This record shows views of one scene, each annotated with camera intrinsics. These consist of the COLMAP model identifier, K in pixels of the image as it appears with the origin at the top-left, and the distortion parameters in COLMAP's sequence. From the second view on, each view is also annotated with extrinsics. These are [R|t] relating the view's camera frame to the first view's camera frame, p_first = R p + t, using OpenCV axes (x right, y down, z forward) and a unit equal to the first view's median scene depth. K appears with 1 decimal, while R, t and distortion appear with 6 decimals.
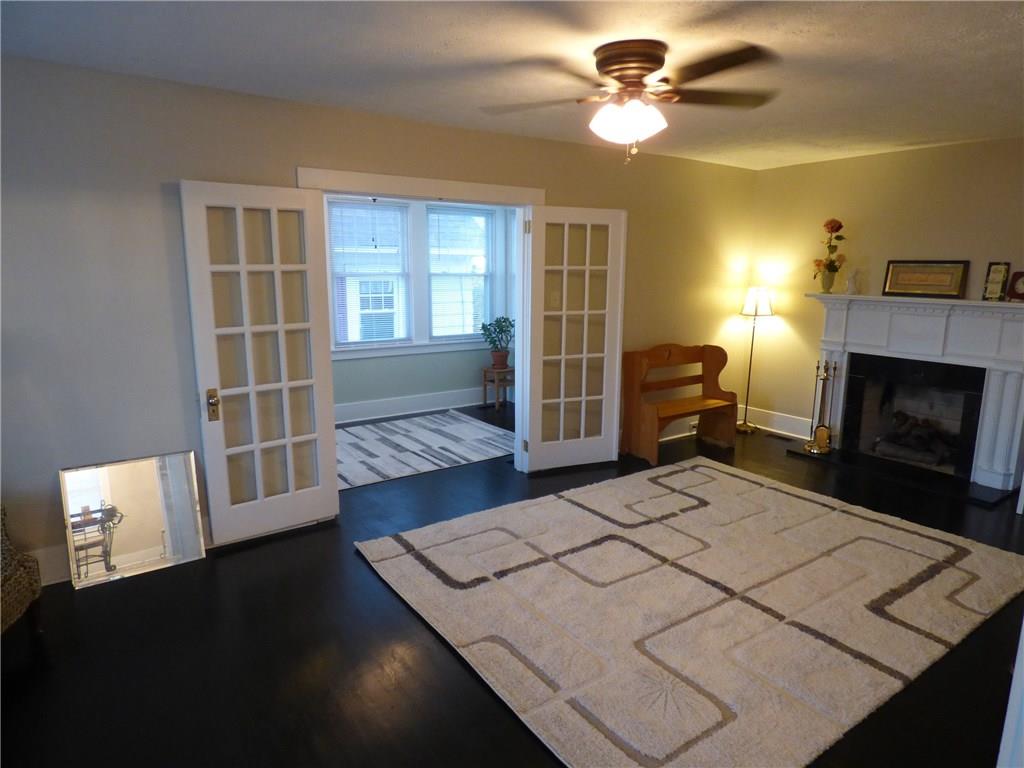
lens RADIAL K [[618.6, 0, 511.7], [0, 618.6, 382.7], [0, 0, 1]] dist [-0.035679, 0.005474]
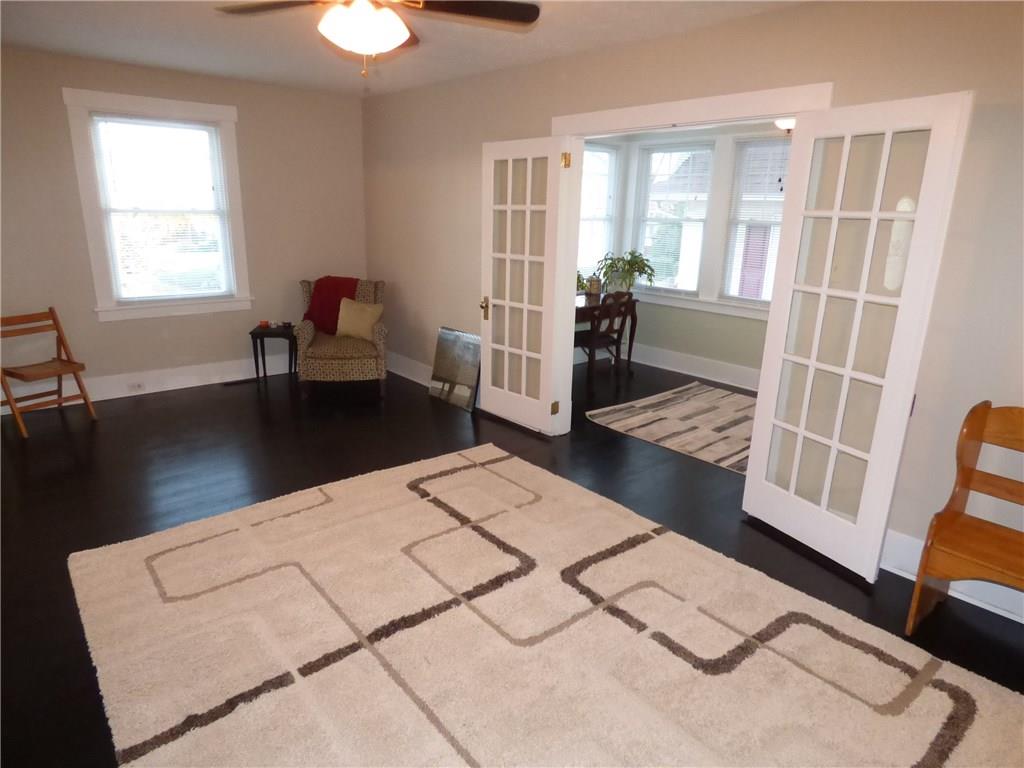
lens RADIAL K [[618.6, 0, 516.9], [0, 618.6, 384.5], [0, 0, 1]] dist [-0.035679, 0.005474]
pose [[0.097026, 0.265159, -0.959310, 0.765543], [-0.205413, 0.948442, 0.241379, -0.128708], [0.973854, 0.173635, 0.146491, 0.760177]]
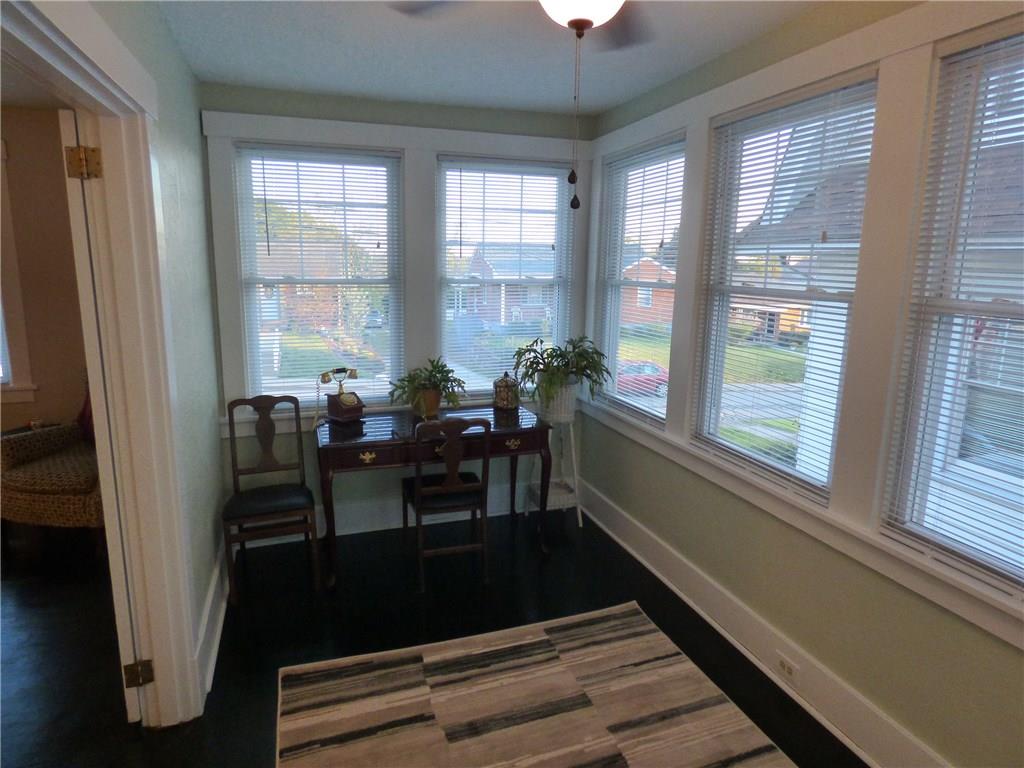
lens RADIAL K [[618.6, 0, 516.4], [0, 618.6, 392.0], [0, 0, 1]] dist [-0.035679, 0.005474]
pose [[-0.261451, 0.169230, -0.950266, 0.095475], [-0.197404, 0.954325, 0.224265, -0.242480], [0.944815, 0.246221, -0.216102, 1.348657]]
